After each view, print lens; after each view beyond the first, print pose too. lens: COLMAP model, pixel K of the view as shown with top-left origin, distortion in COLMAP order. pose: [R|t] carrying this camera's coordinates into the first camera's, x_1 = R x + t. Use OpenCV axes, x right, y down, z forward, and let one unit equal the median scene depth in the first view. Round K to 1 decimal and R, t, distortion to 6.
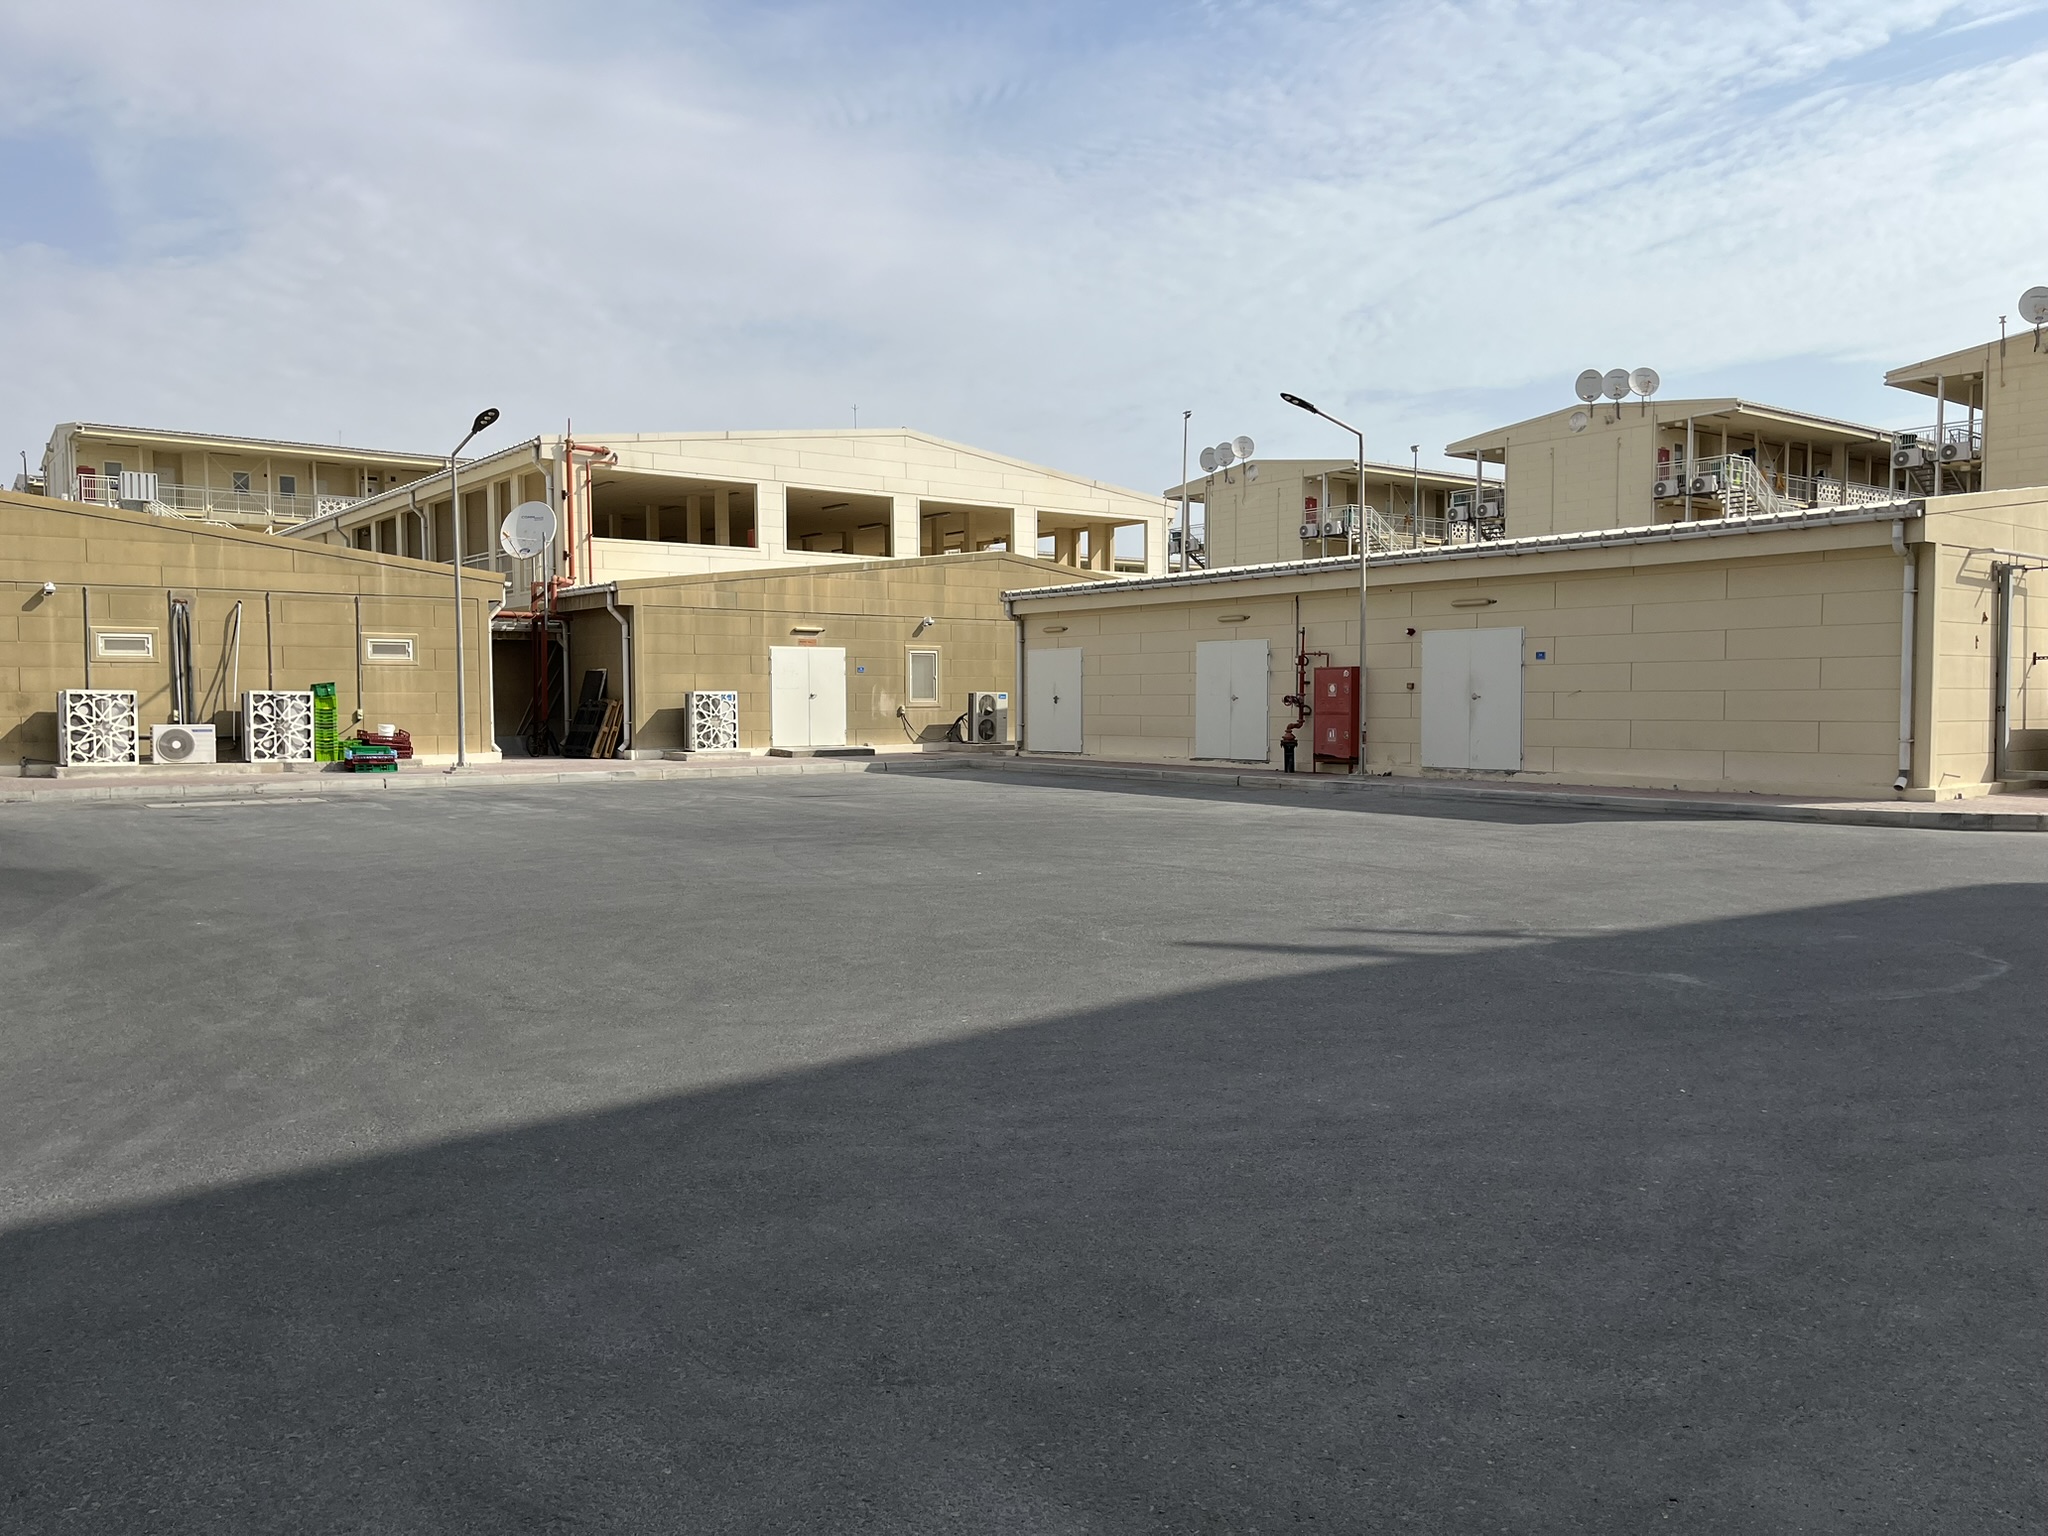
lens RADIAL K [[1554.7, 0, 1024.0], [0, 1554.7, 768.7], [0, 0, 1]] dist [0.003692, -0.000160]
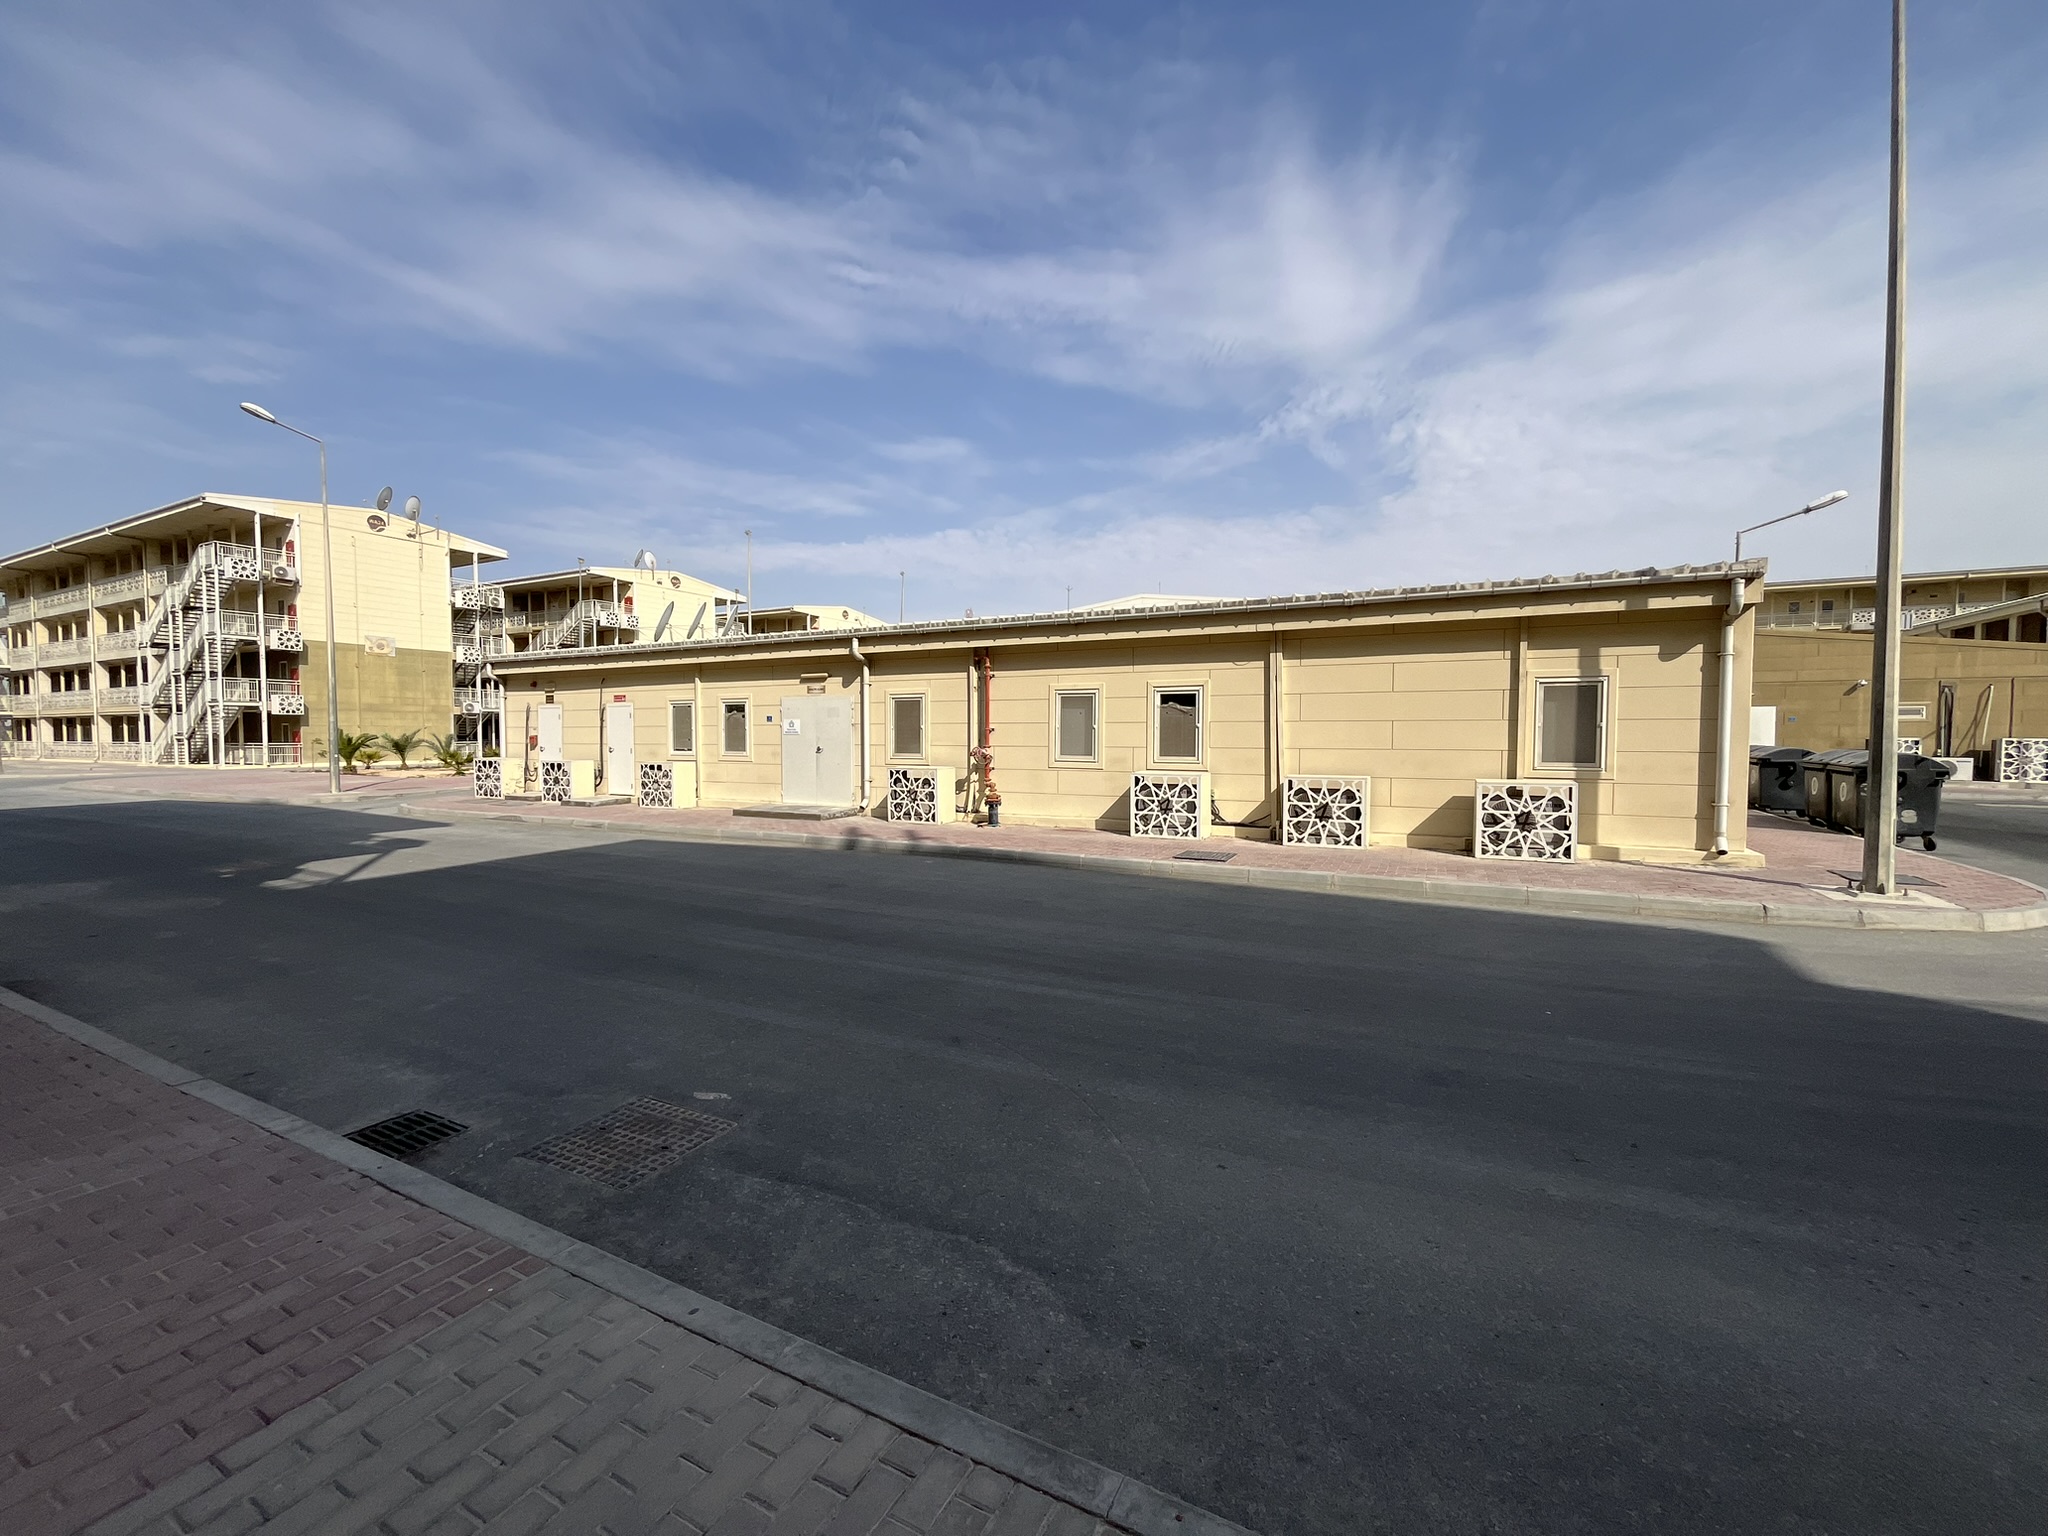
lens RADIAL K [[819.1, 0, 1018.3], [0, 819.1, 762.5], [0, 0, 1]] dist [-0.000330, -0.000119]
pose [[0.396344, 0.036846, -0.917363, -0.112819], [-0.050422, 0.998560, 0.018323, 0.012221], [0.916717, 0.038993, 0.397631, -0.303986]]
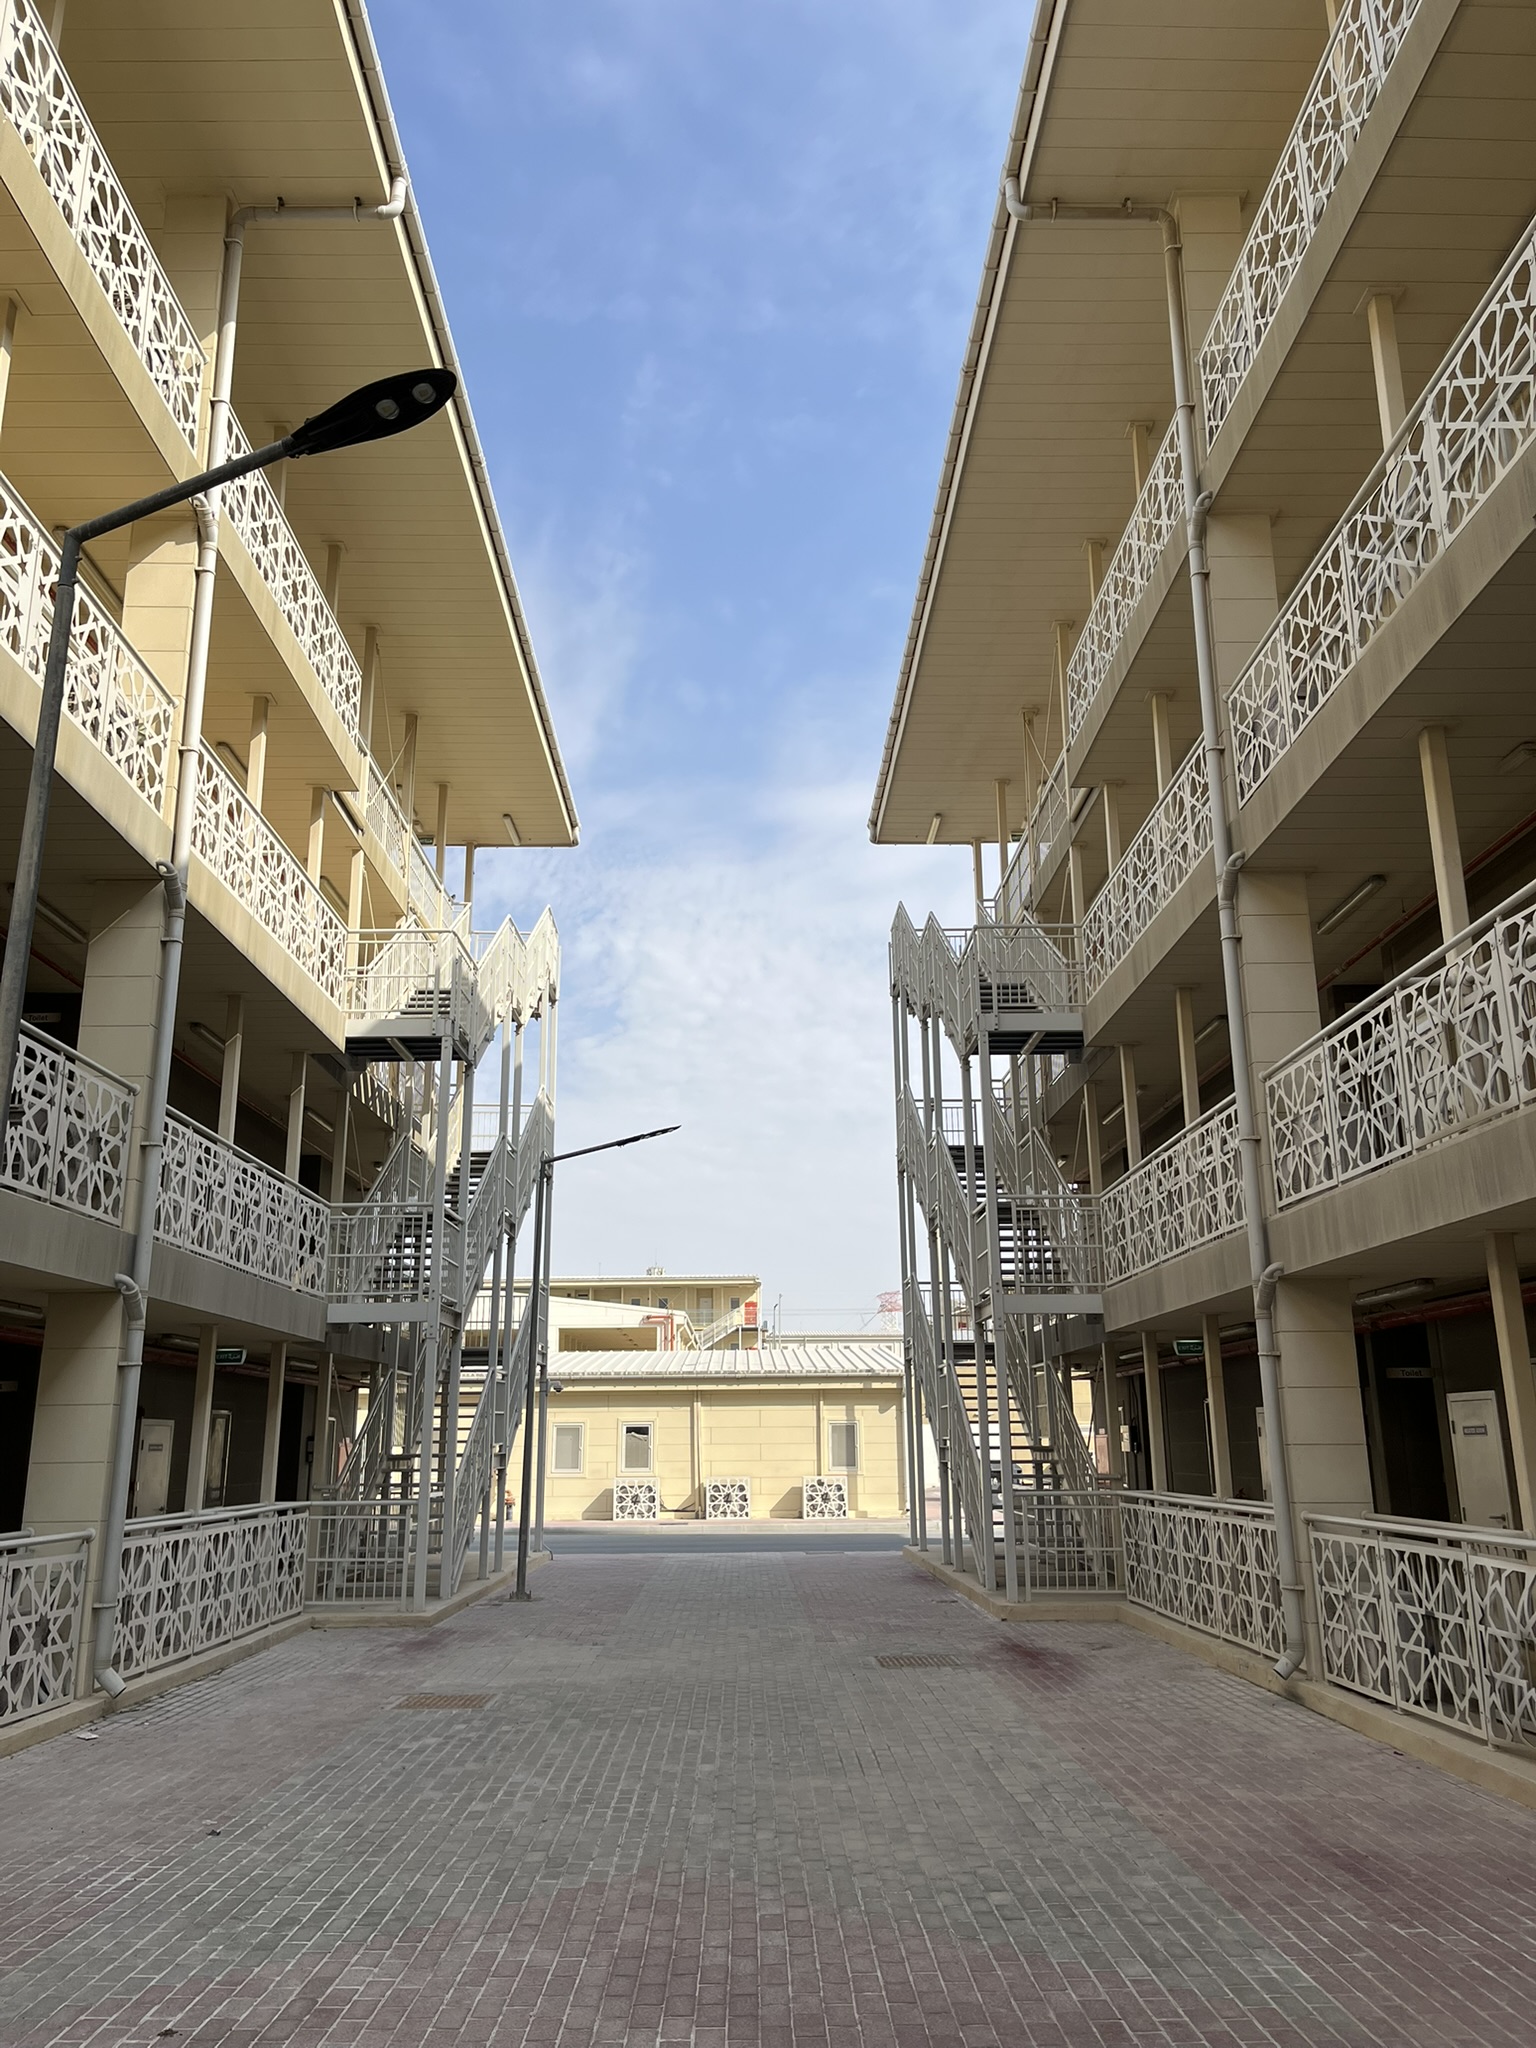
lens RADIAL K [[1554.7, 0, 768.5], [0, 1554.7, 1020.4], [0, 0, 1]] dist [0.003692, -0.000160]
pose [[0.812077, -0.158639, -0.561574, 4.669814], [-0.025768, 0.951652, -0.306094, 0.384451], [0.582981, 0.263042, 0.768727, -7.603103]]
